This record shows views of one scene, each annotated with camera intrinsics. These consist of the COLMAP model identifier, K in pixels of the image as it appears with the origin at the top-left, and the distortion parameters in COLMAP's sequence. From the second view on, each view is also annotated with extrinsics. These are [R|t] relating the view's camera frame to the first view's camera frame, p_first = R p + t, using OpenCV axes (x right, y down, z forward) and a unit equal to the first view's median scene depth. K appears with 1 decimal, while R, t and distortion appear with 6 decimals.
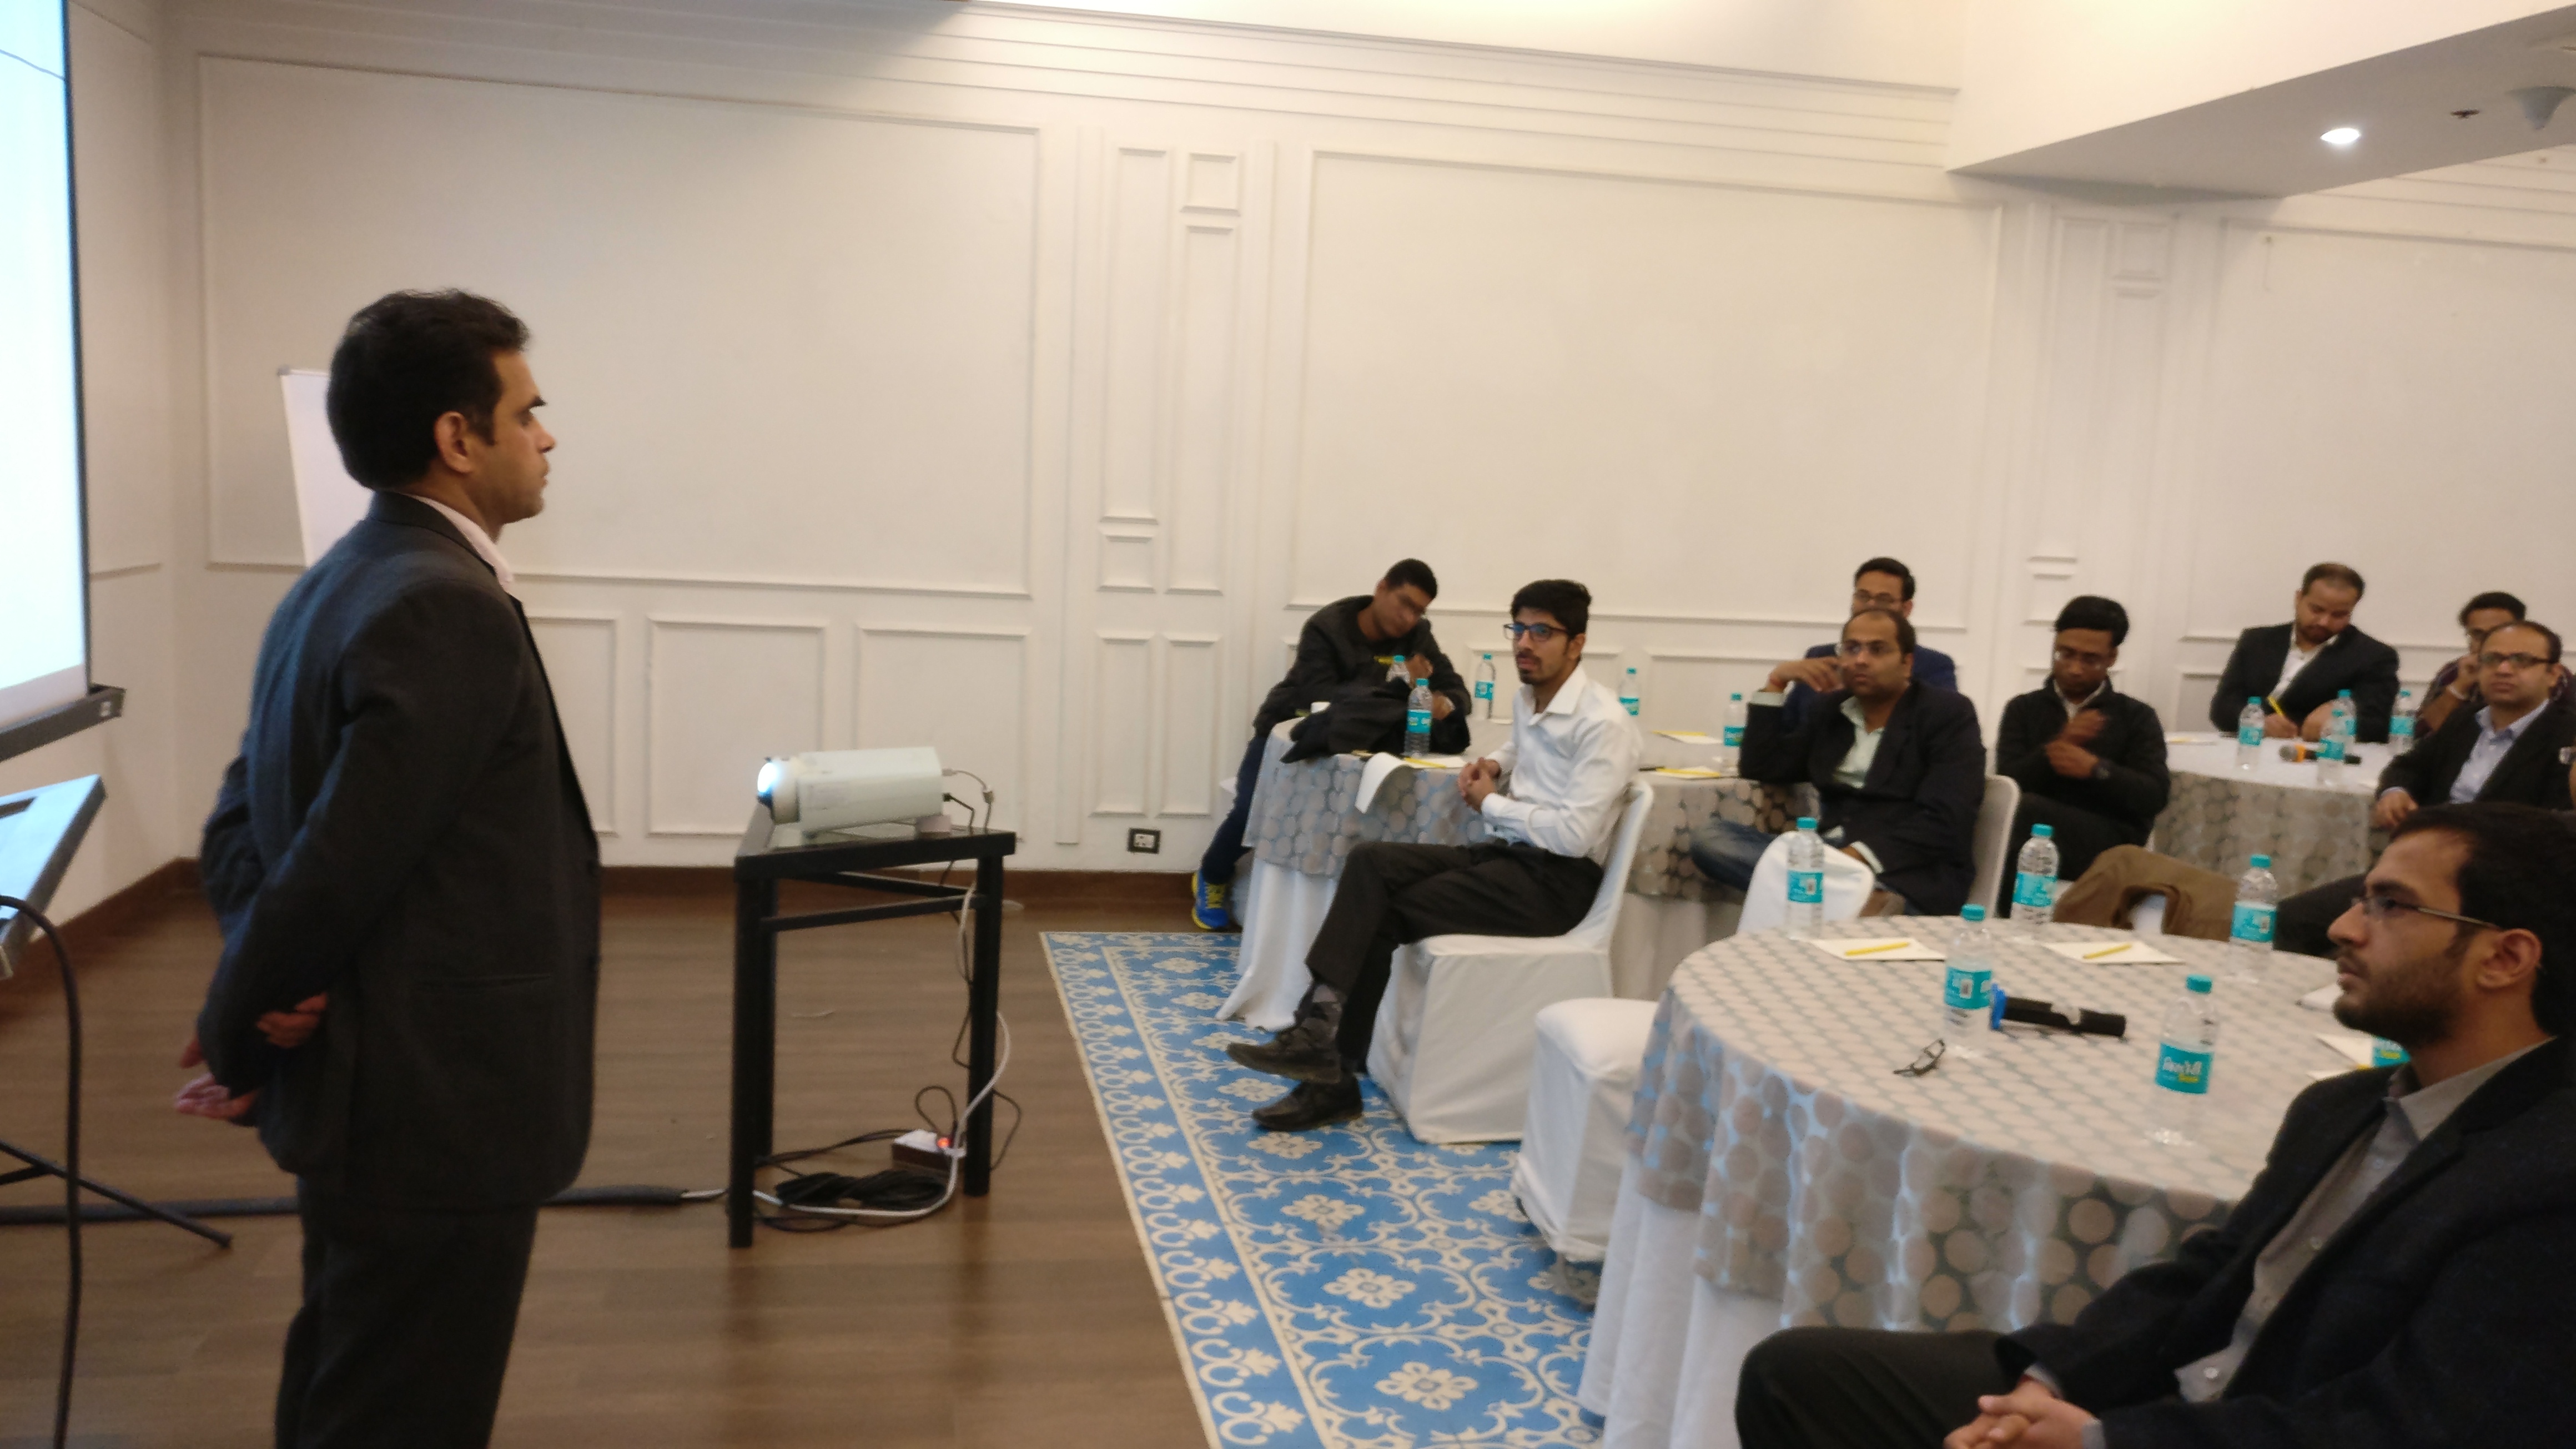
lens RADIAL K [[2041.8, 0, 1265.3], [0, 2041.8, 736.6], [0, 0, 1]] dist [0.026976, 0.020256]
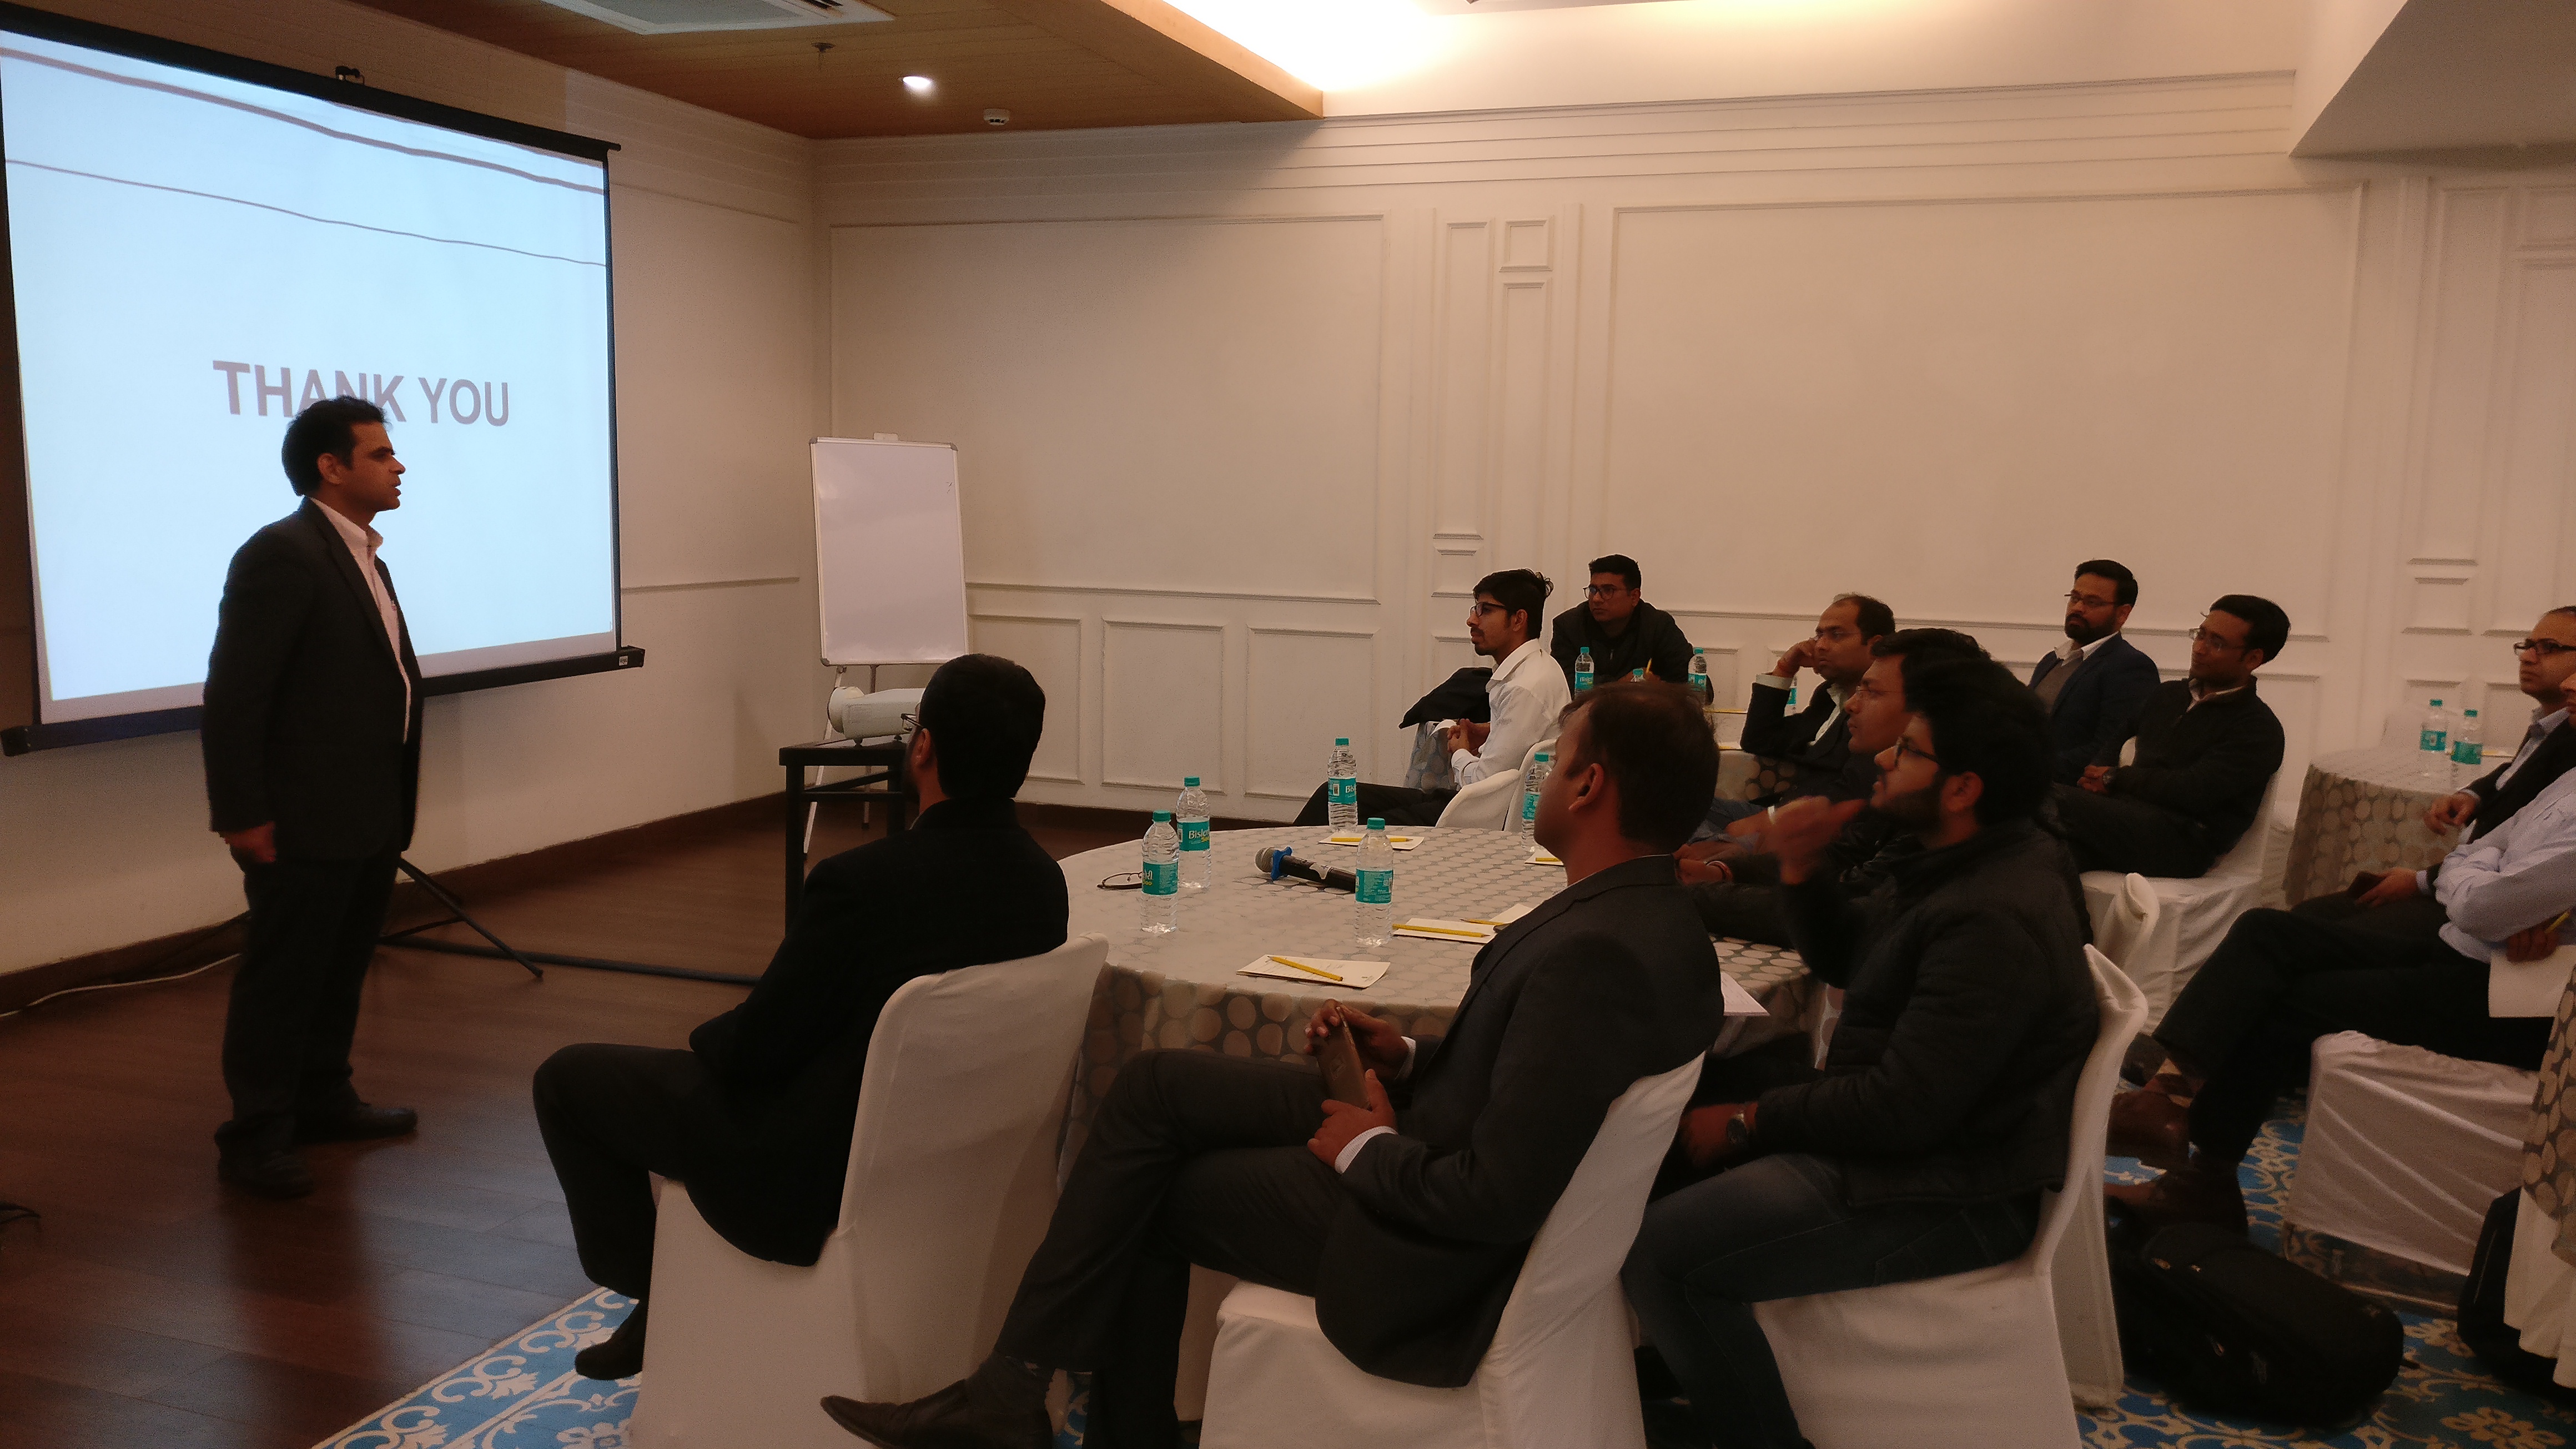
lens RADIAL K [[2041.8, 0, 1292.4], [0, 2041.8, 734.1], [0, 0, 1]] dist [0.026976, 0.020256]
pose [[0.861221, 0.029816, -0.507355, 0.677232], [-0.044065, 0.998899, -0.016096, 0.045772], [0.506316, 0.036219, 0.861587, -0.083101]]
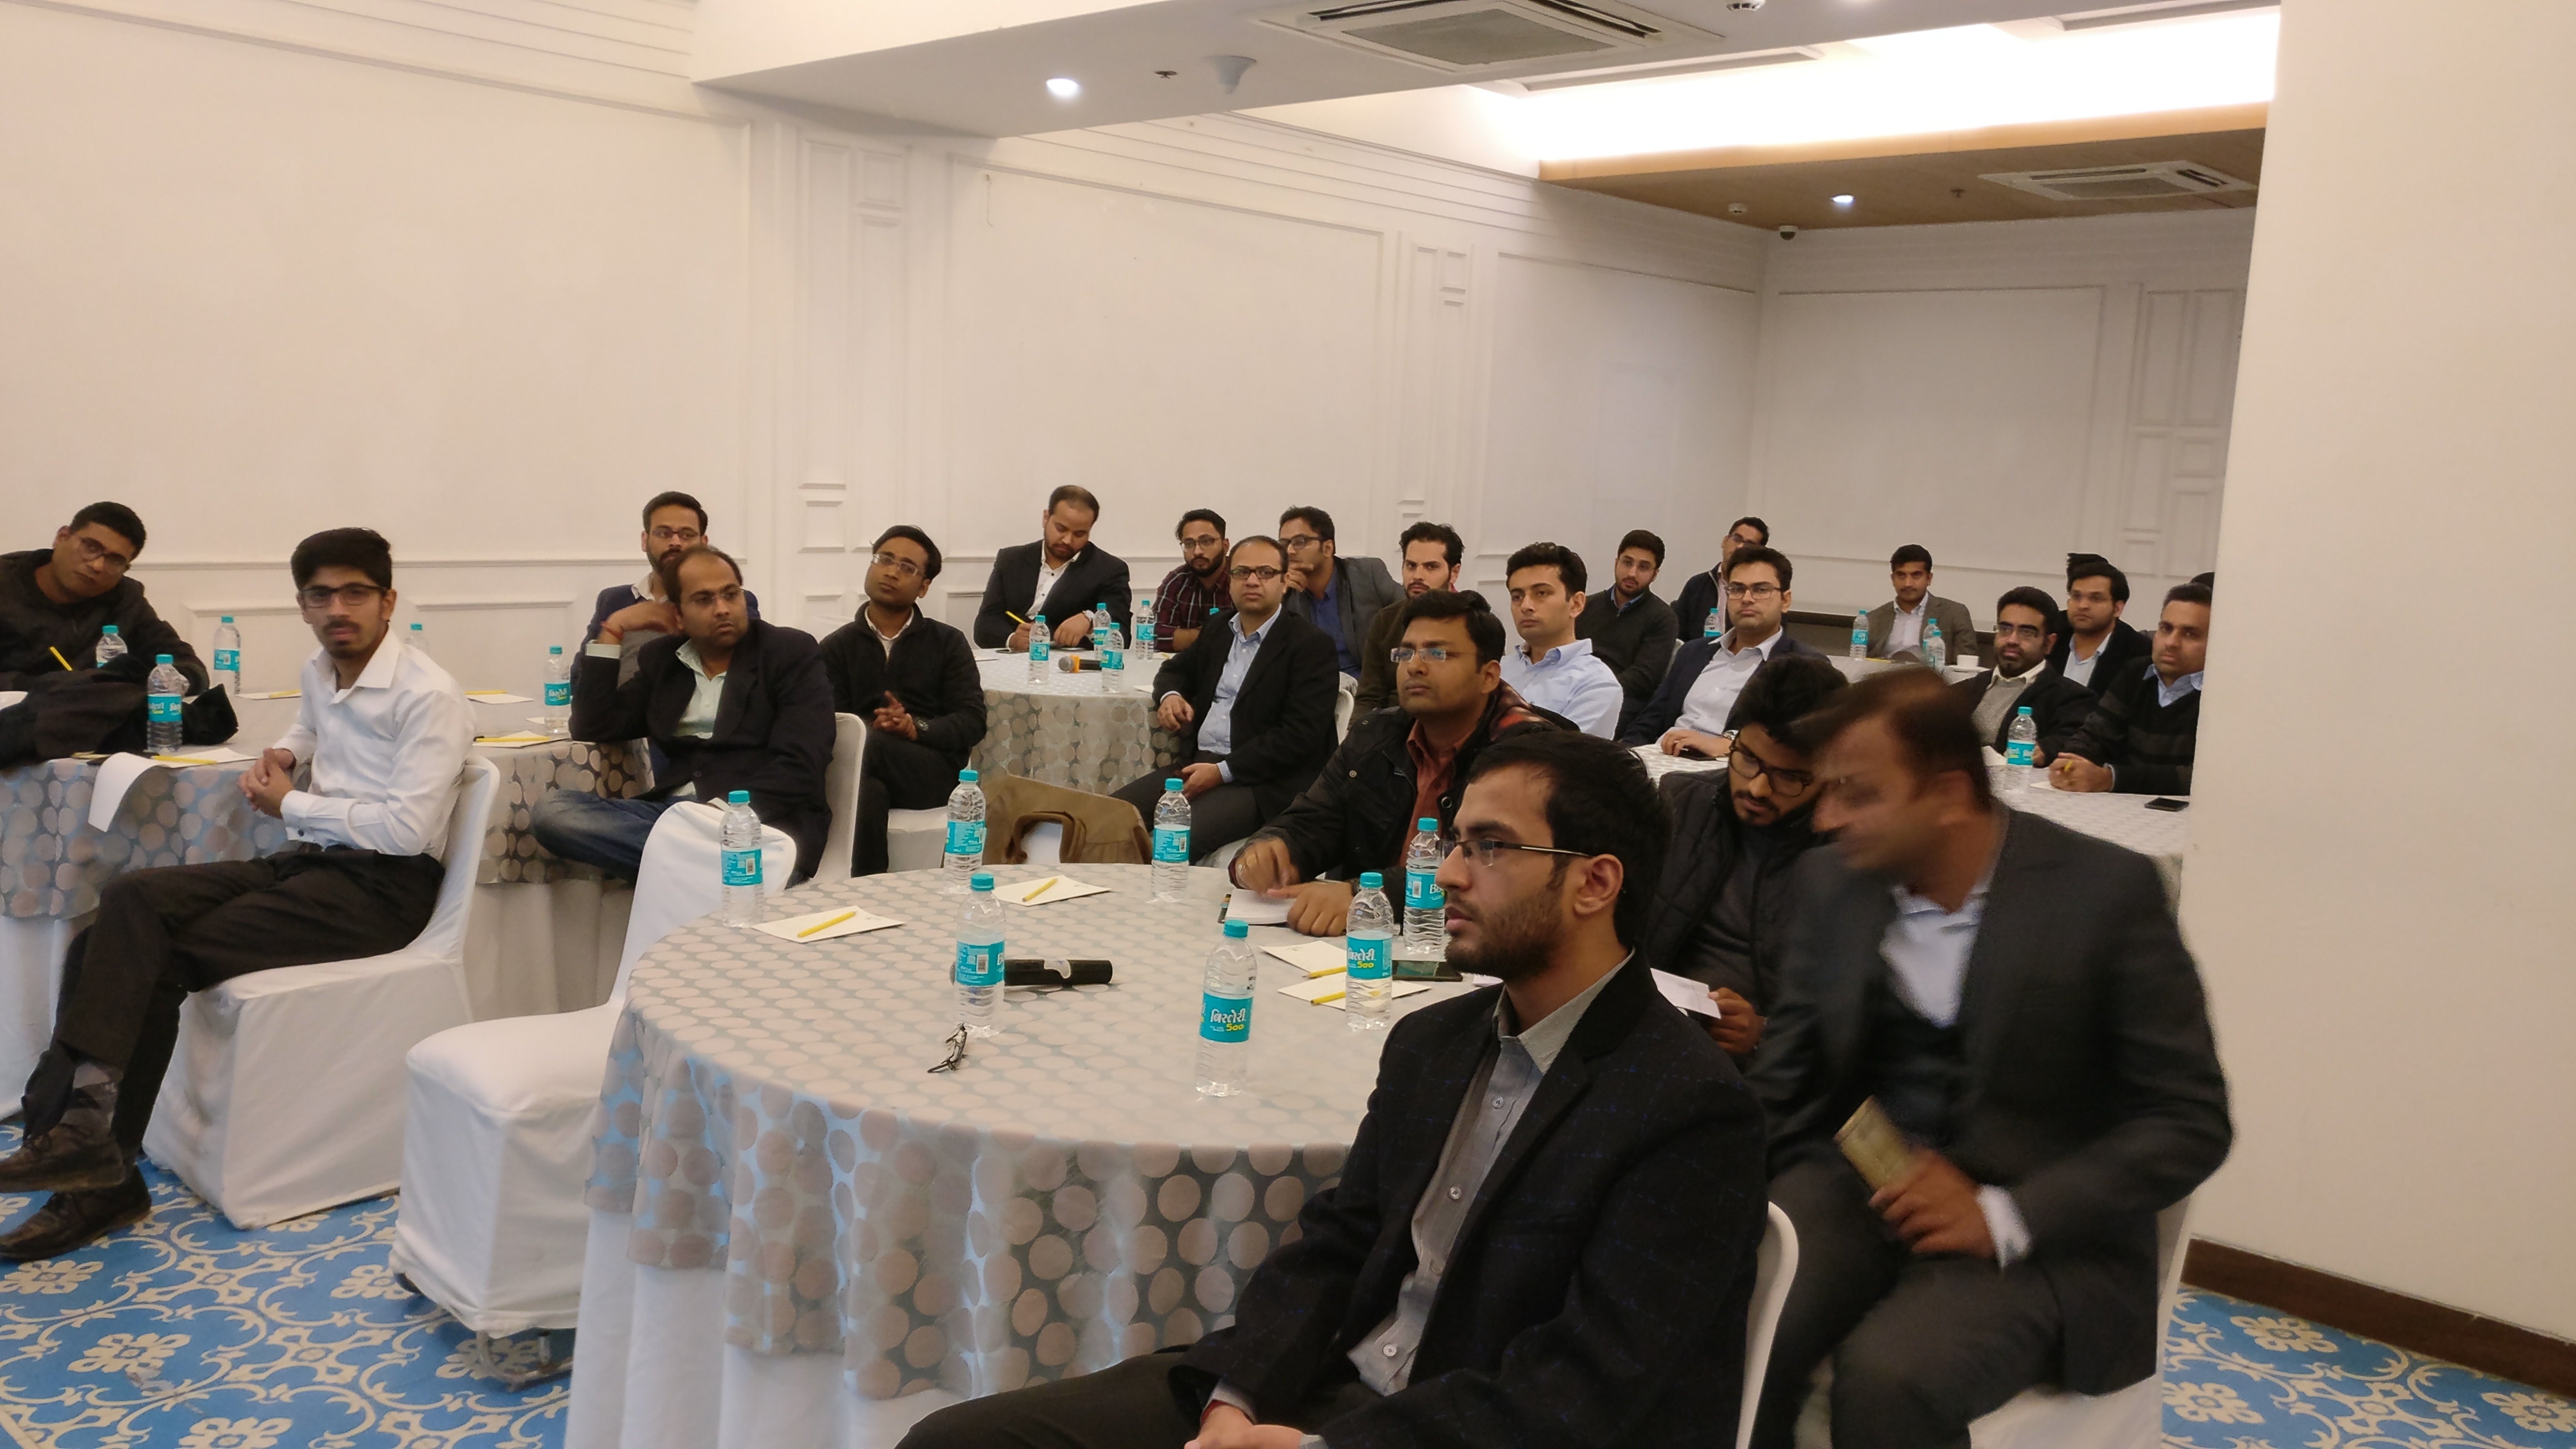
lens RADIAL K [[2041.8, 0, 1270.7], [0, 2041.8, 746.0], [0, 0, 1]] dist [0.026976, 0.020256]
pose [[0.814338, -0.097481, 0.572146, -0.040281], [0.073885, 0.995185, 0.064397, -0.014503], [-0.575669, -0.010167, 0.817620, 0.095102]]
